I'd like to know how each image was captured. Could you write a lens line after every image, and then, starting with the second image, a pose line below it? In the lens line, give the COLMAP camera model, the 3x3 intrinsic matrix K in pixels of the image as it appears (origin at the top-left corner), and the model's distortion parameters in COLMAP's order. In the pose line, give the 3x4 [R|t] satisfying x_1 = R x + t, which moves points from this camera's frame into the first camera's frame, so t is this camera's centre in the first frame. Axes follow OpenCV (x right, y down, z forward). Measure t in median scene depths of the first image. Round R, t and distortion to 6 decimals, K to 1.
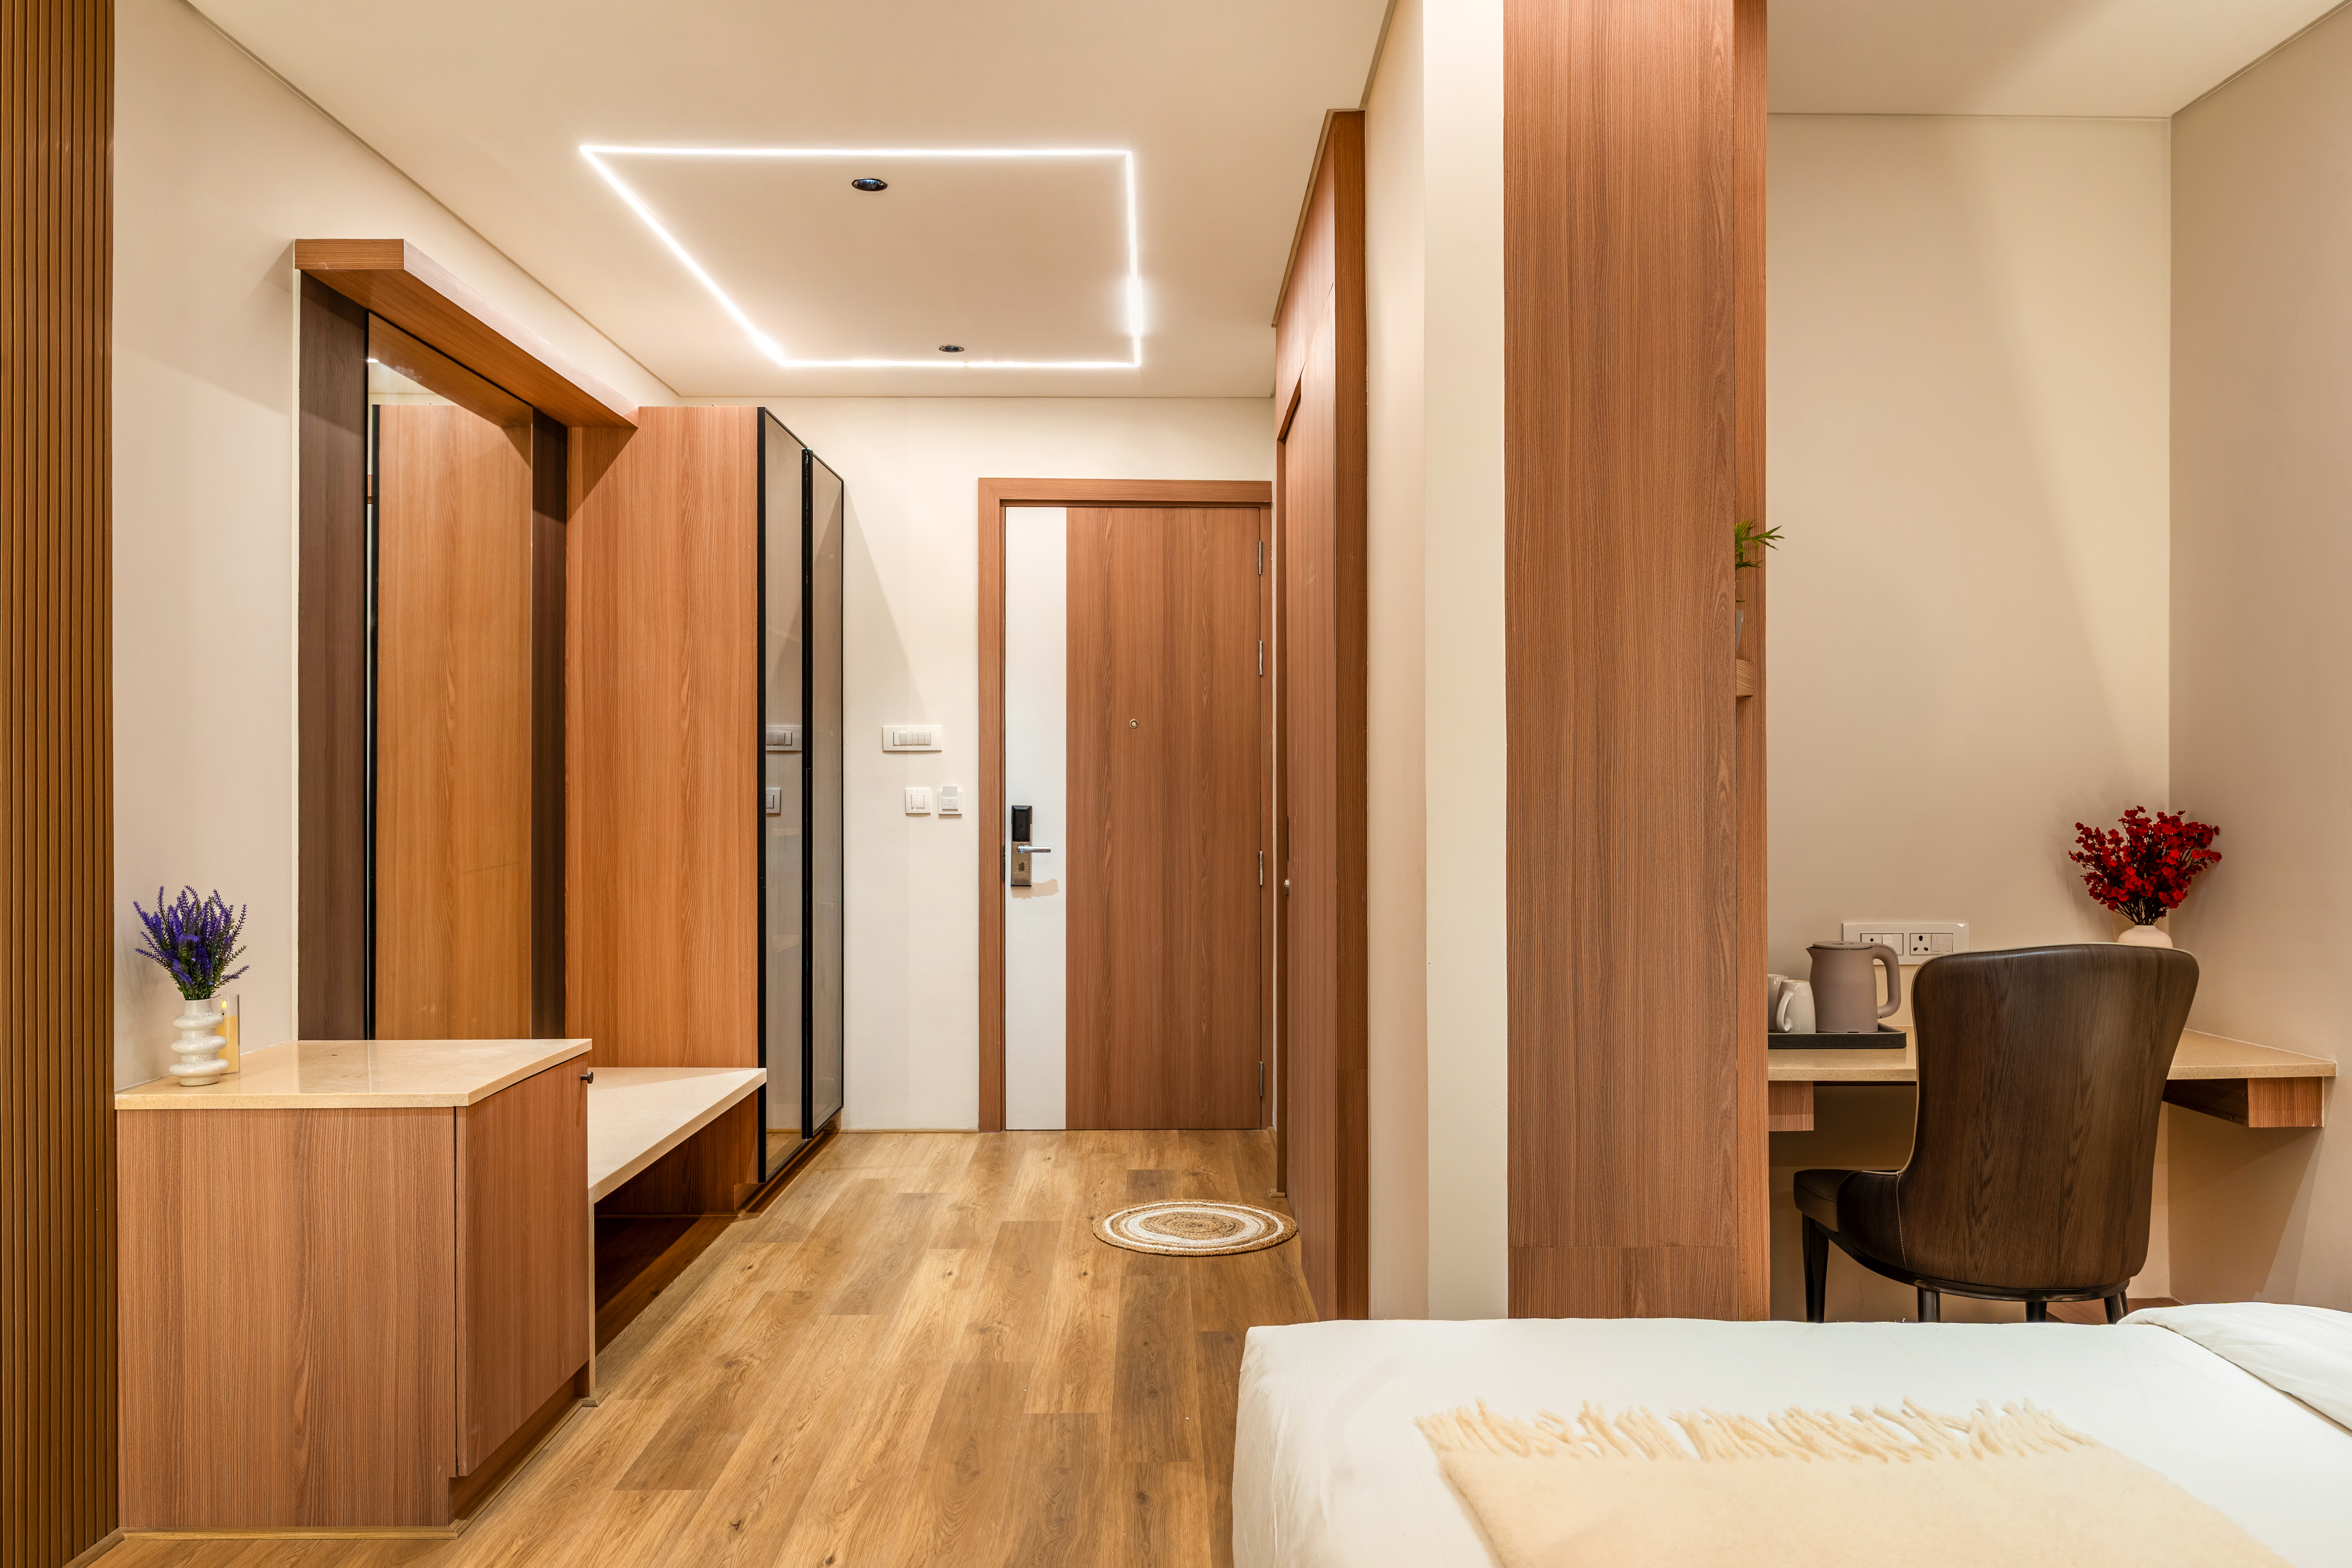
lens RADIAL K [[1666.2, 0, 1175.2], [0, 1666.2, 790.7], [0, 0, 1]] dist [-0.001273, 0.000038]
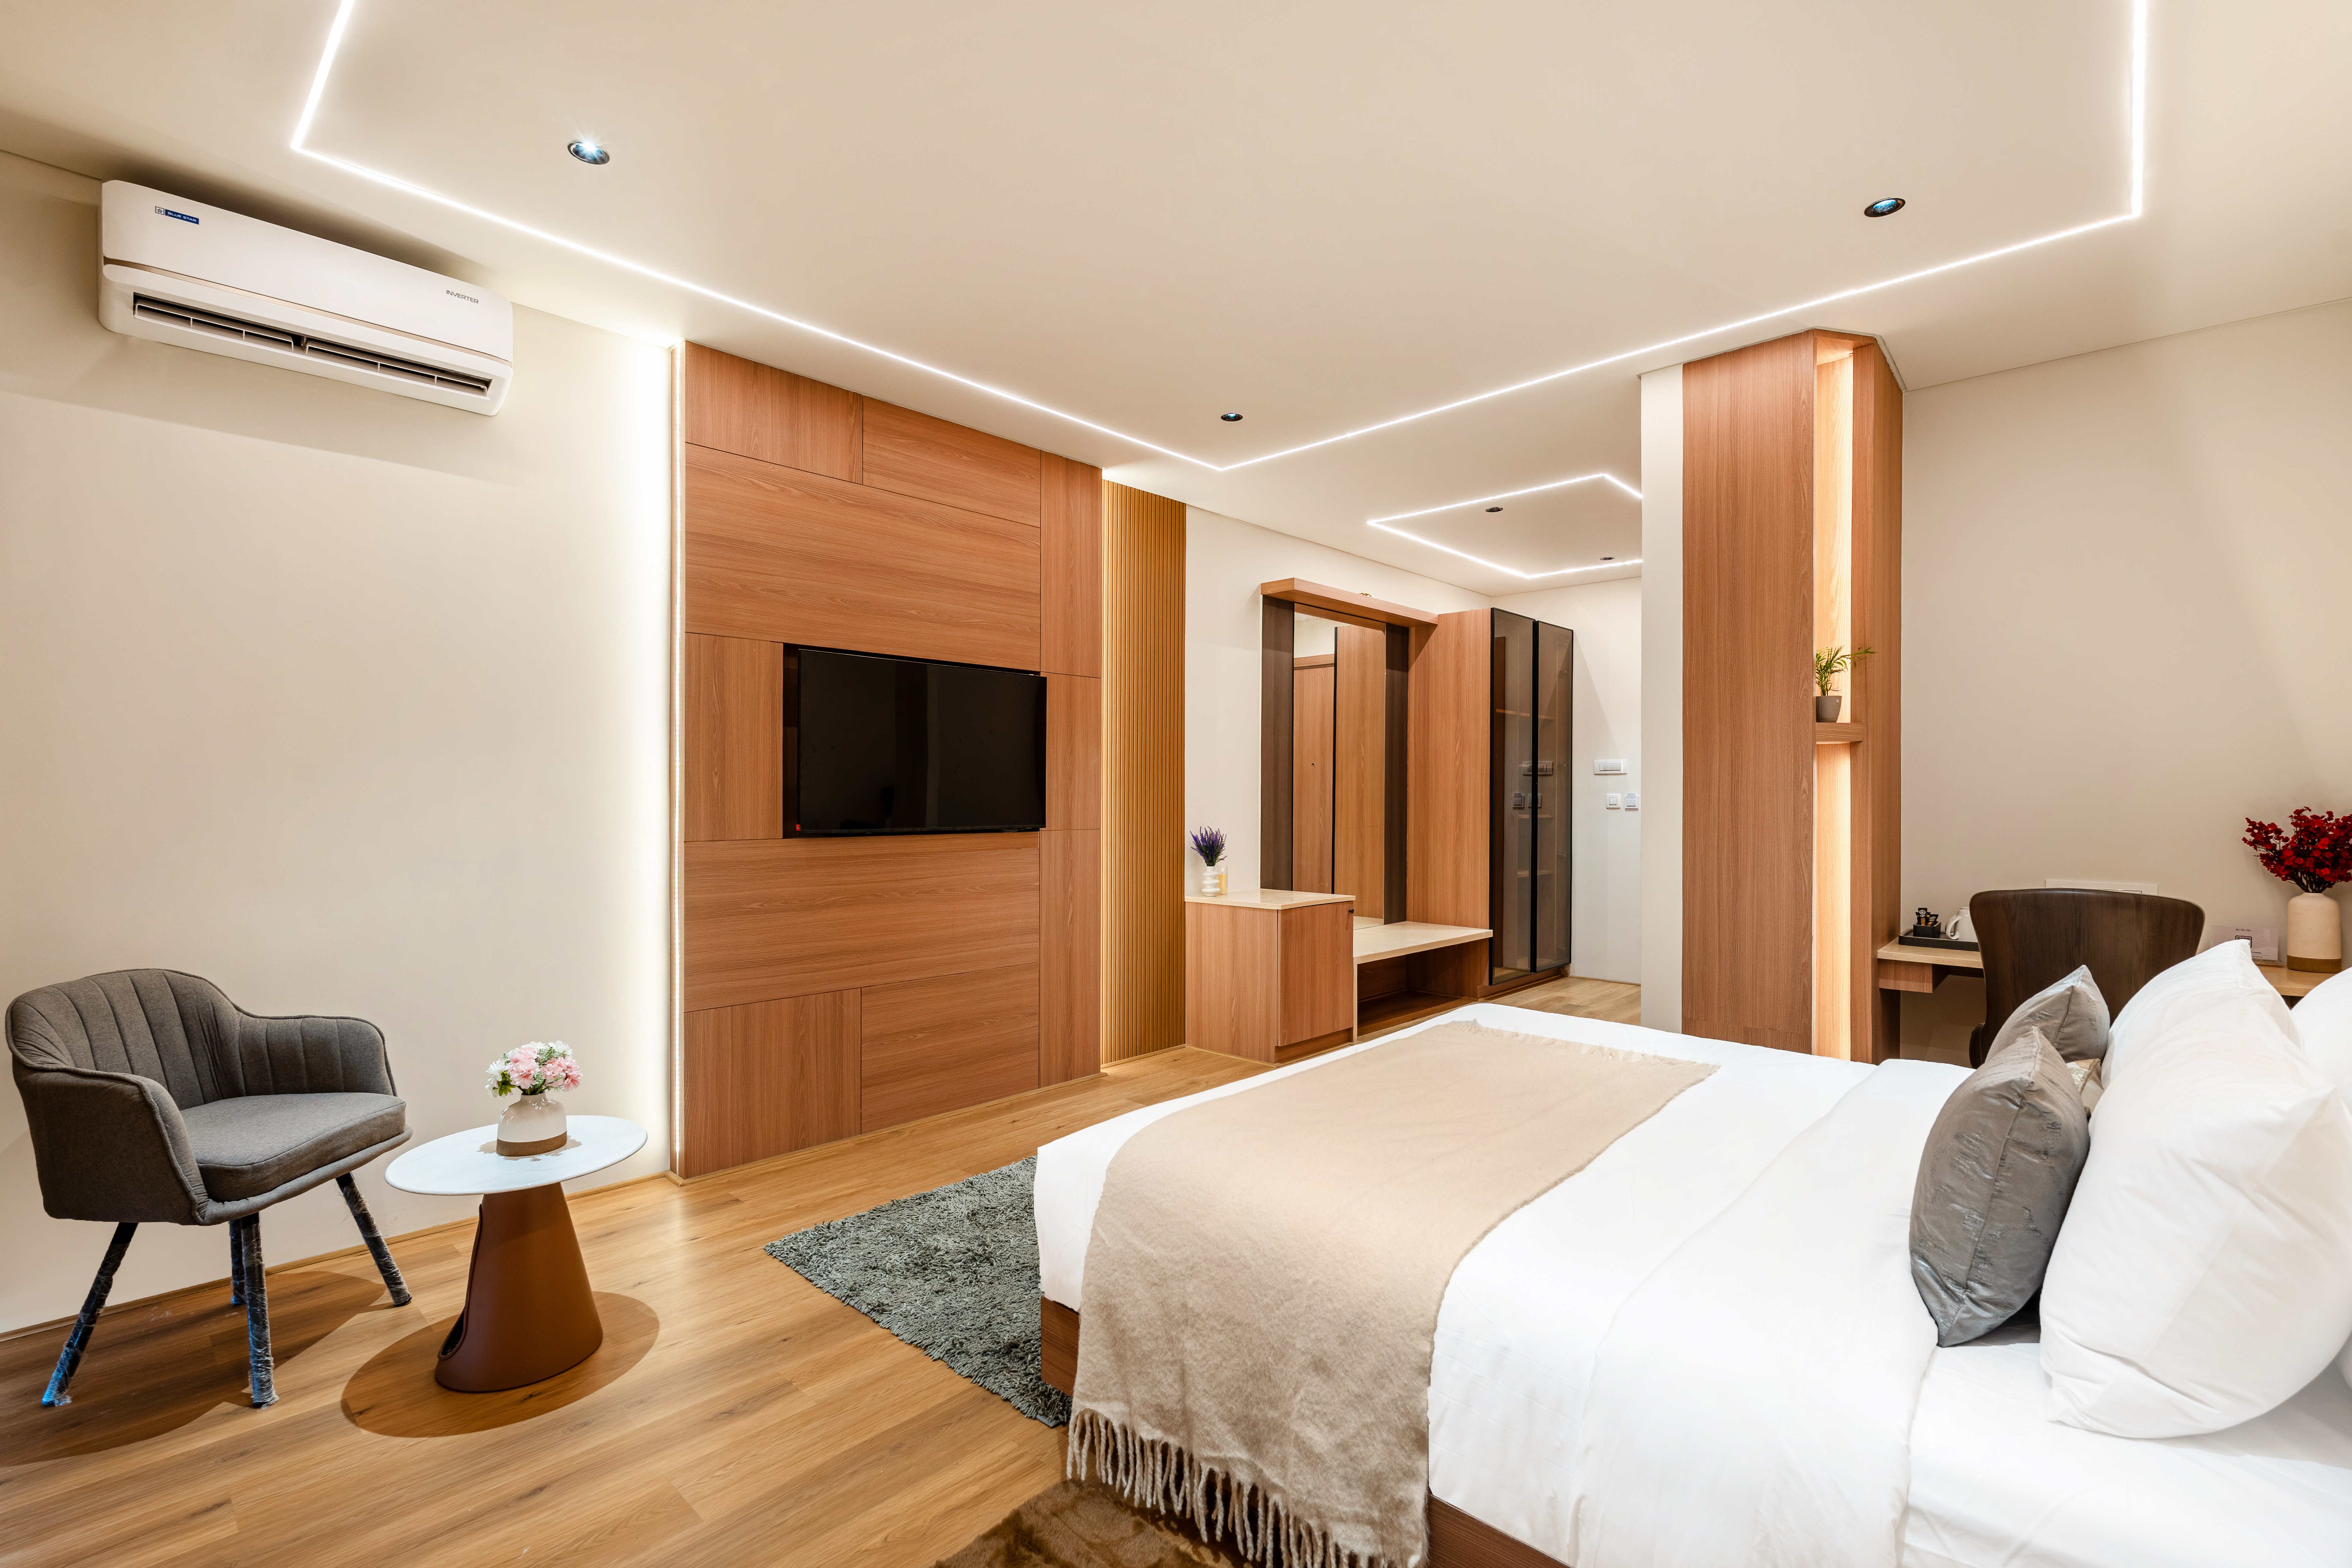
lens RADIAL K [[1034.3, 0, 1166.5], [0, 1034.3, 801.2], [0, 0, 1]] dist [-0.008095, 0.000329]
pose [[0.719499, 0.006539, -0.694463, 0.436155], [-0.004185, 0.999978, 0.005080, 0.003995], [0.694481, -0.000749, 0.719511, -0.241558]]
